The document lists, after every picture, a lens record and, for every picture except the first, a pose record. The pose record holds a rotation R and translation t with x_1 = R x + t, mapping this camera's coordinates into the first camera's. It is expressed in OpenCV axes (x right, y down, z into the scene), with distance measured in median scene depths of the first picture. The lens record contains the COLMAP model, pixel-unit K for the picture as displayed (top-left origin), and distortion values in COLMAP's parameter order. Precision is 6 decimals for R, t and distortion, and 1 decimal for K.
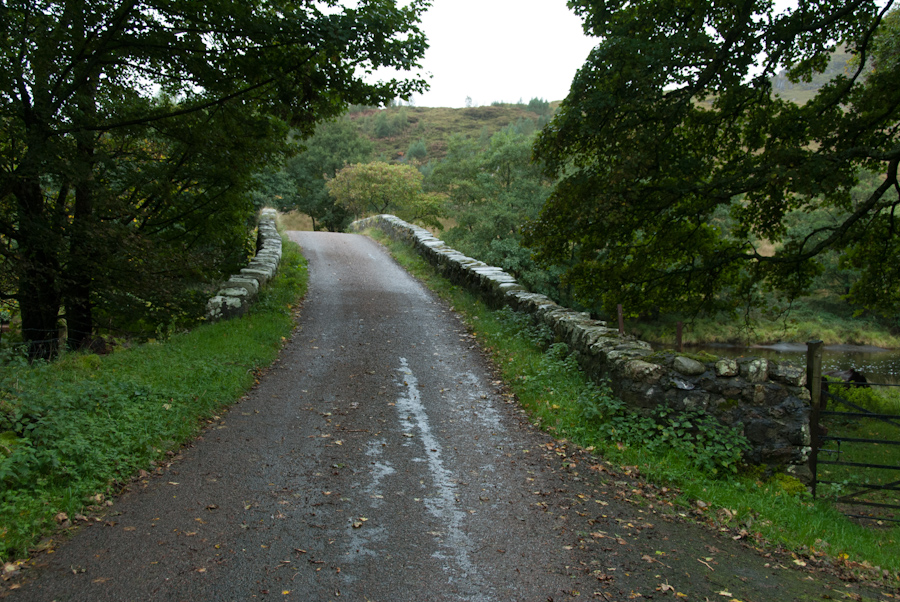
lens RADIAL K [[772.5, 0, 450.0], [0, 772.5, 301.0], [0, 0, 1]] dist [0.005784, -0.003442]
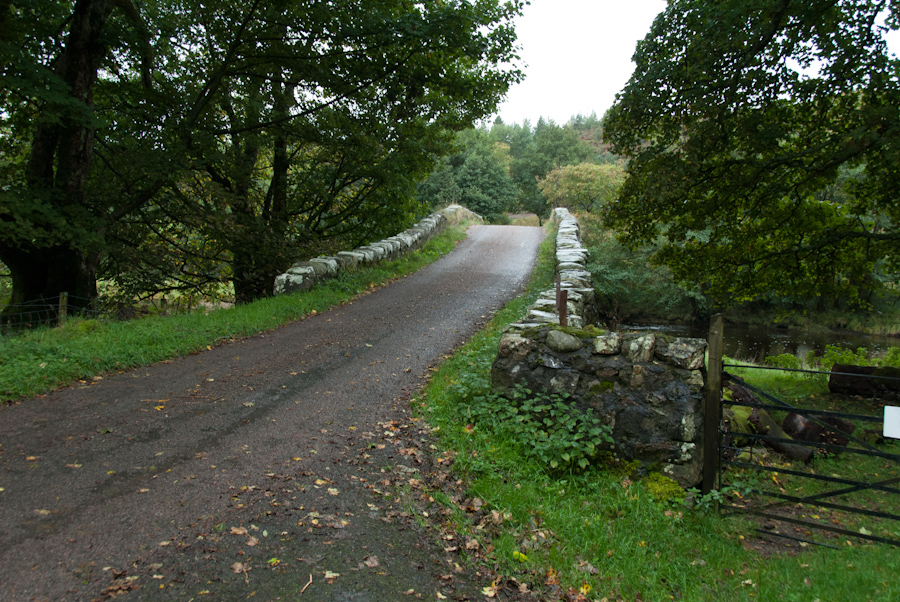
lens RADIAL K [[691.5, 0, 450.0], [0, 691.5, 301.0], [0, 0, 1]] dist [0.003972, 0.003523]
pose [[0.964413, 0.011153, -0.264164, 0.396619], [-0.006296, 0.999795, 0.019227, 0.025261], [0.264325, -0.016879, 0.964286, 0.224071]]
